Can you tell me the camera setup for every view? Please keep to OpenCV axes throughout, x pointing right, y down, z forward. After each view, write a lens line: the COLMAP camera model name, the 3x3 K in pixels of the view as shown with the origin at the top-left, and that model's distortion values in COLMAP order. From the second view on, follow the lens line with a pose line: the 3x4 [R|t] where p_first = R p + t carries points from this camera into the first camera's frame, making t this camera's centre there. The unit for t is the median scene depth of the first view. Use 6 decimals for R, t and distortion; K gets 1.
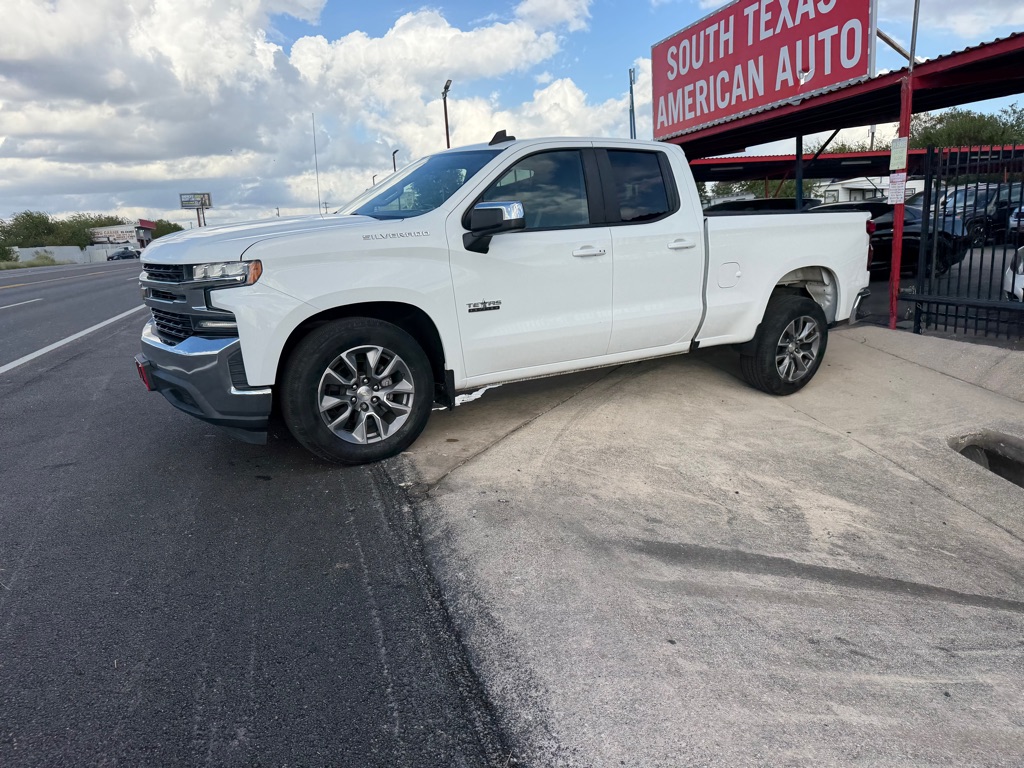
lens RADIAL K [[723.1, 0, 514.5], [0, 723.1, 389.3], [0, 0, 1]] dist [0.033851, -0.040514]
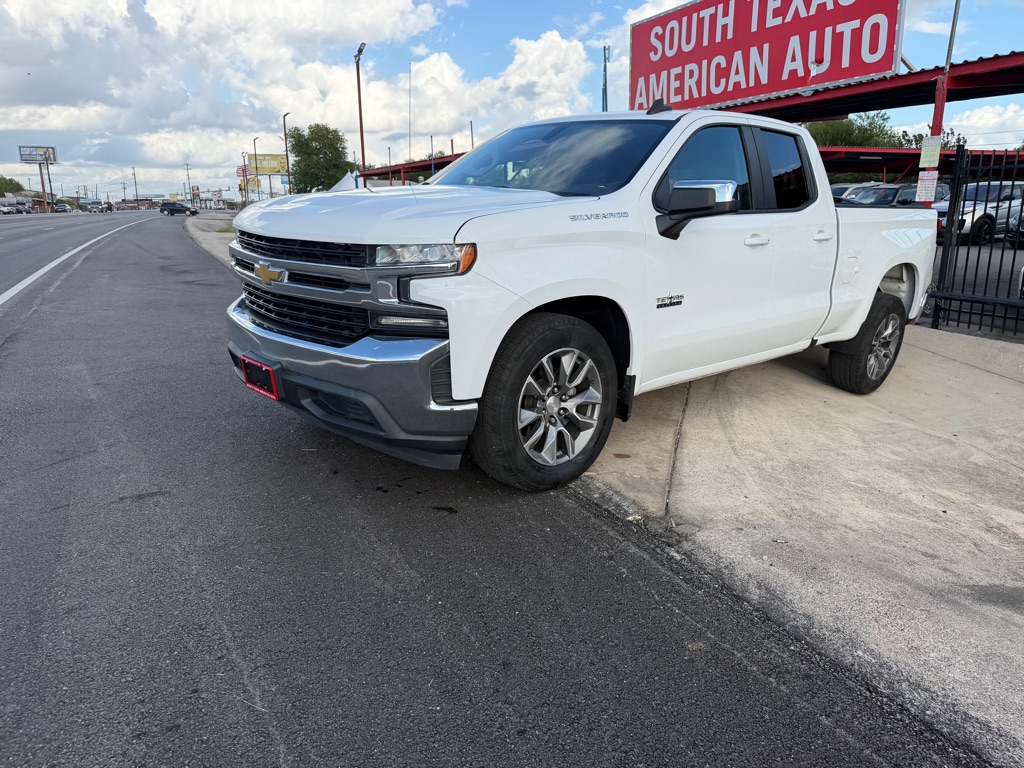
lens RADIAL K [[727.0, 0, 518.4], [0, 727.0, 375.8], [0, 0, 1]] dist [0.014080, -0.015948]
pose [[0.984886, 0.006582, 0.173079, -0.368872], [-0.008721, 0.999895, 0.011598, -0.034611], [-0.172985, -0.012933, 0.984840, 0.175467]]
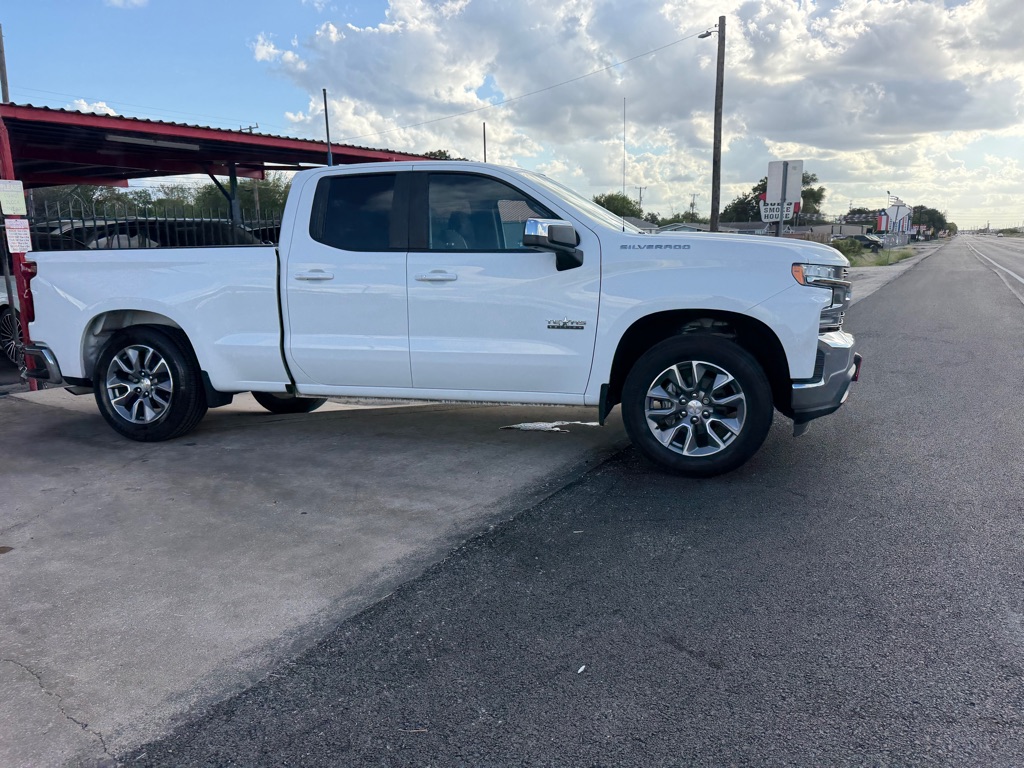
lens RADIAL K [[724.1, 0, 511.7], [0, 724.1, 399.0], [0, 0, 1]] dist [0.035292, -0.042632]
pose [[-0.655632, -0.103208, 0.747994, -1.022587], [0.200332, 0.931337, 0.304102, -0.429895], [-0.728020, 0.349226, -0.589939, 2.074901]]
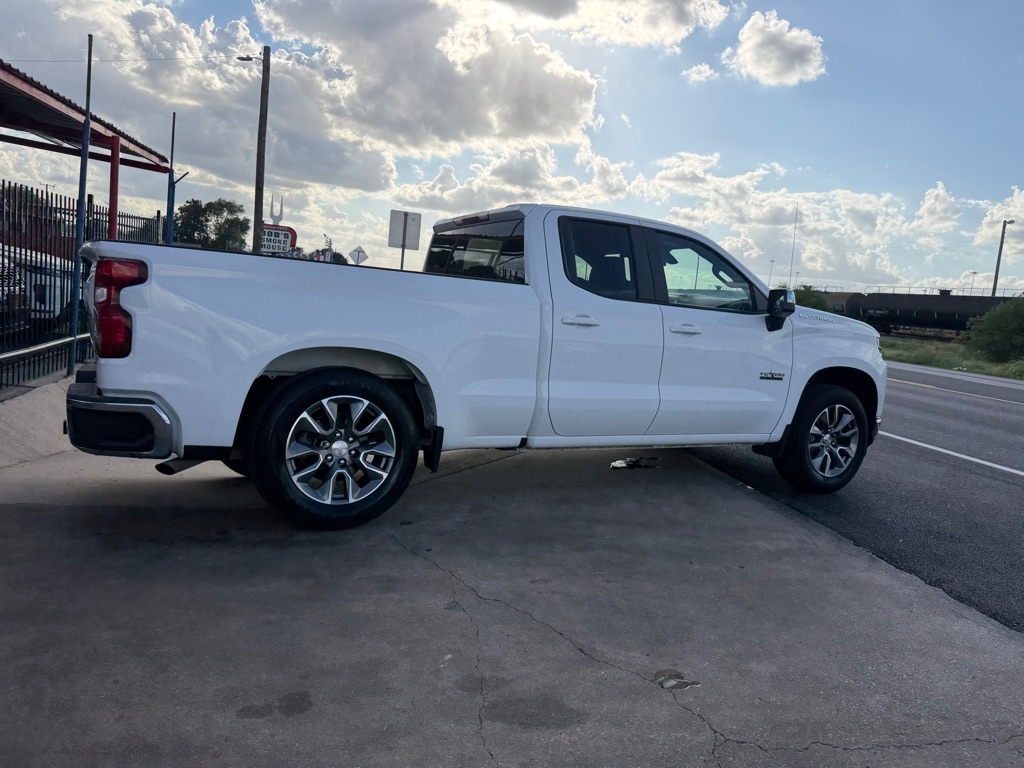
lens RADIAL K [[728.3, 0, 517.0], [0, 728.3, 383.1], [0, 0, 1]] dist [0.051496, -0.072366]
pose [[-0.995653, -0.059217, 0.071889, 0.027241], [-0.033267, 0.947050, 0.319359, -0.571045], [-0.086994, 0.315579, -0.944903, 2.587500]]
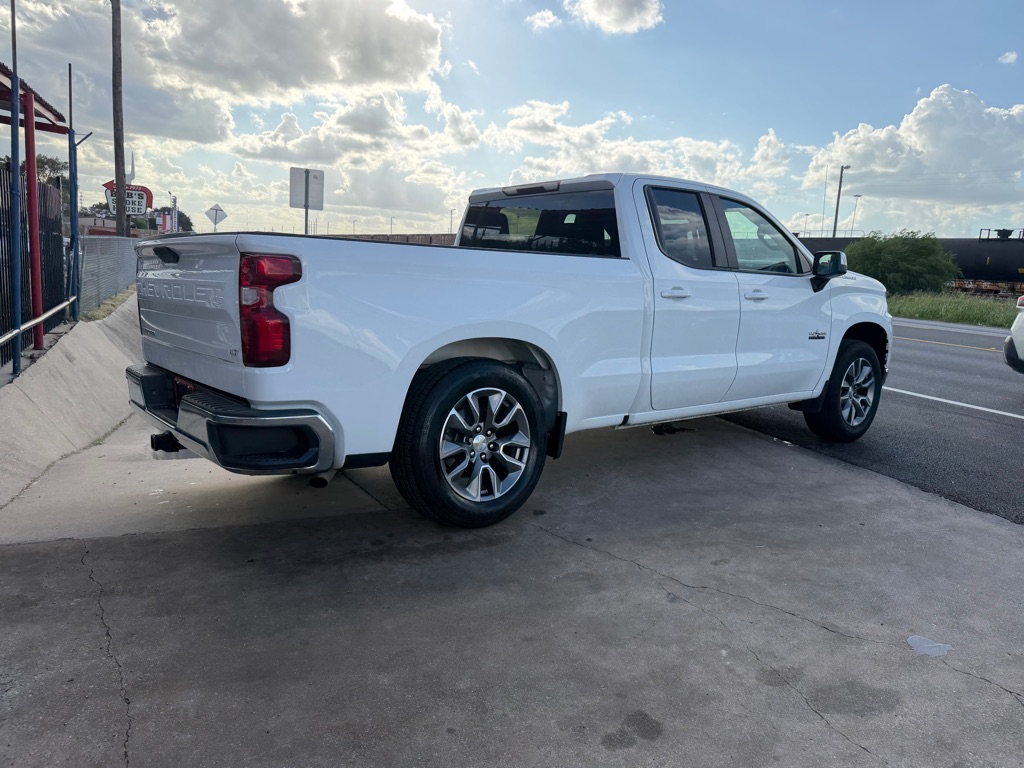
lens RADIAL K [[727.9, 0, 504.9], [0, 727.9, 383.5], [0, 0, 1]] dist [0.052104, -0.073869]
pose [[-0.995152, 0.002033, -0.098323, 0.355861], [-0.034956, 0.927183, 0.372974, -0.584483], [0.091922, 0.374603, -0.922617, 2.546921]]
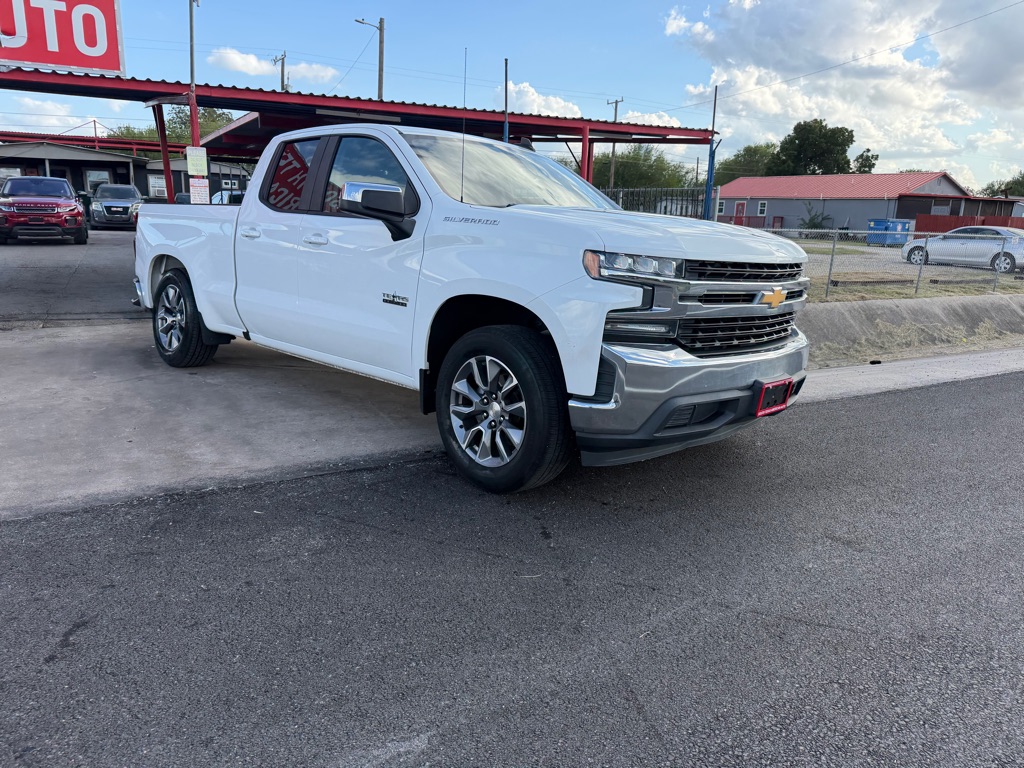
lens RADIAL K [[724.4, 0, 505.5], [0, 724.4, 383.4], [0, 0, 1]] dist [0.035317, -0.042109]
pose [[-0.208886, -0.183934, 0.960487, -1.257203], [0.182513, 0.957565, 0.223067, -0.284316], [-0.960758, 0.221897, -0.166451, 1.432728]]
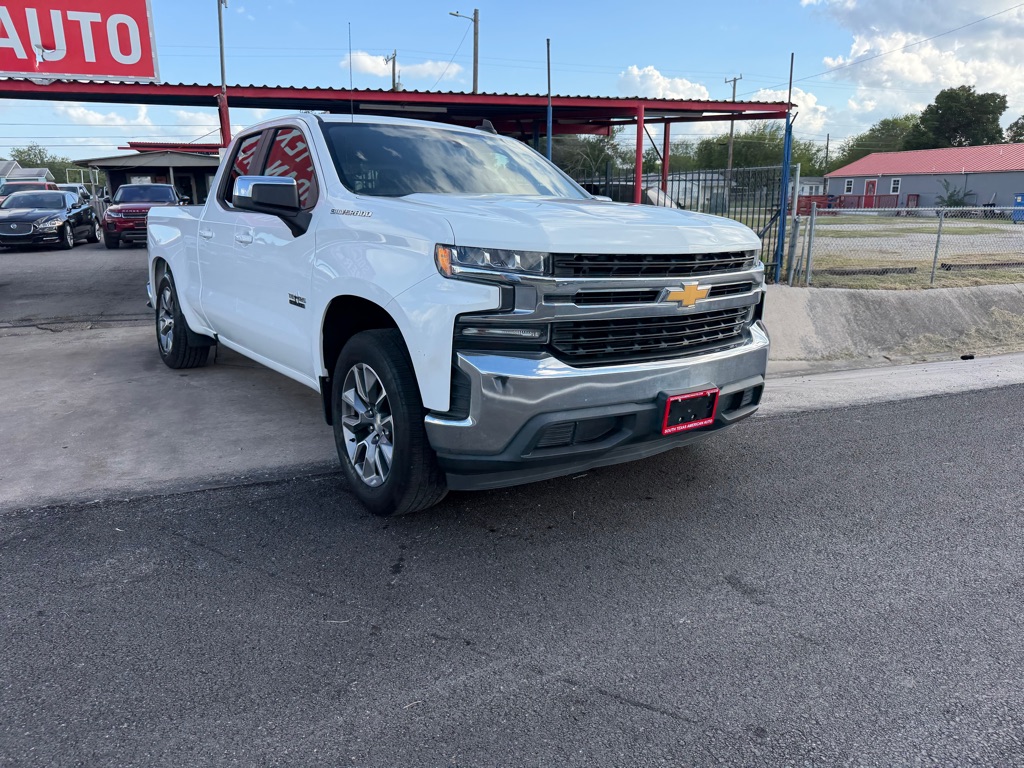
lens RADIAL K [[723.1, 0, 514.5], [0, 723.1, 389.3], [0, 0, 1]] dist [0.033851, -0.040514]
pose [[-0.057281, -0.203912, 0.977312, -1.197204], [0.214978, 0.953436, 0.211530, -0.233181], [-0.974938, 0.222217, -0.010777, 1.169783]]
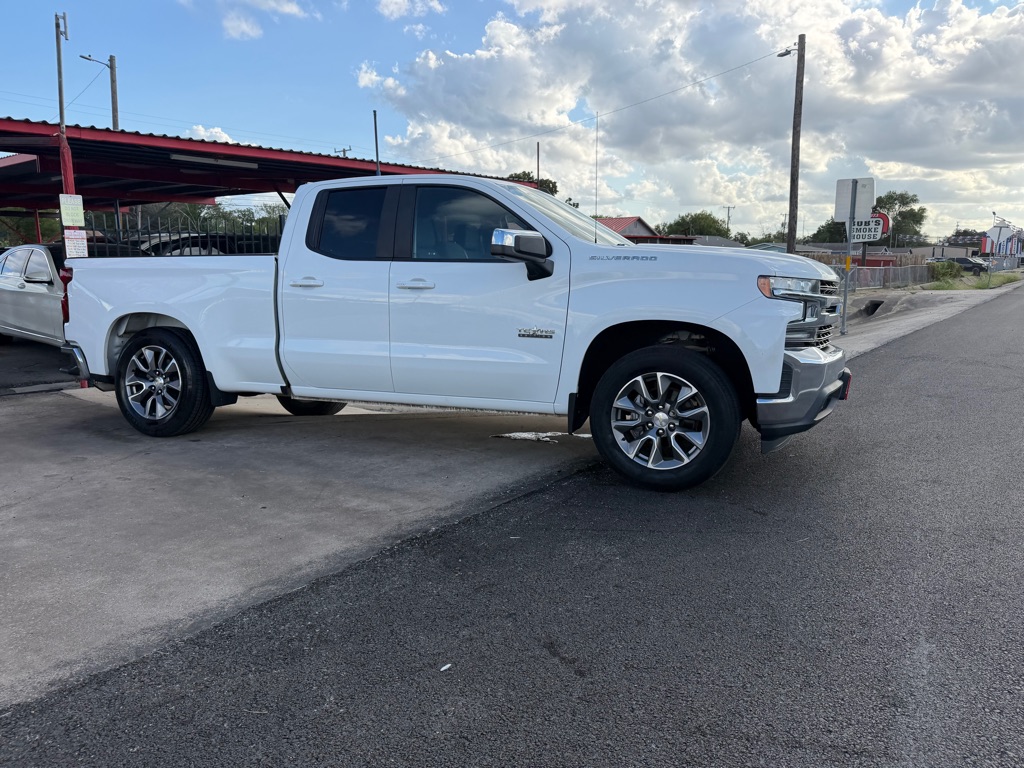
lens RADIAL K [[723.1, 0, 514.5], [0, 723.1, 389.3], [0, 0, 1]] dist [0.033851, -0.040514]
pose [[-0.565981, -0.093236, 0.819129, -1.128775], [0.200682, 0.948117, 0.246580, -0.386221], [-0.799620, 0.303944, -0.517905, 1.961465]]
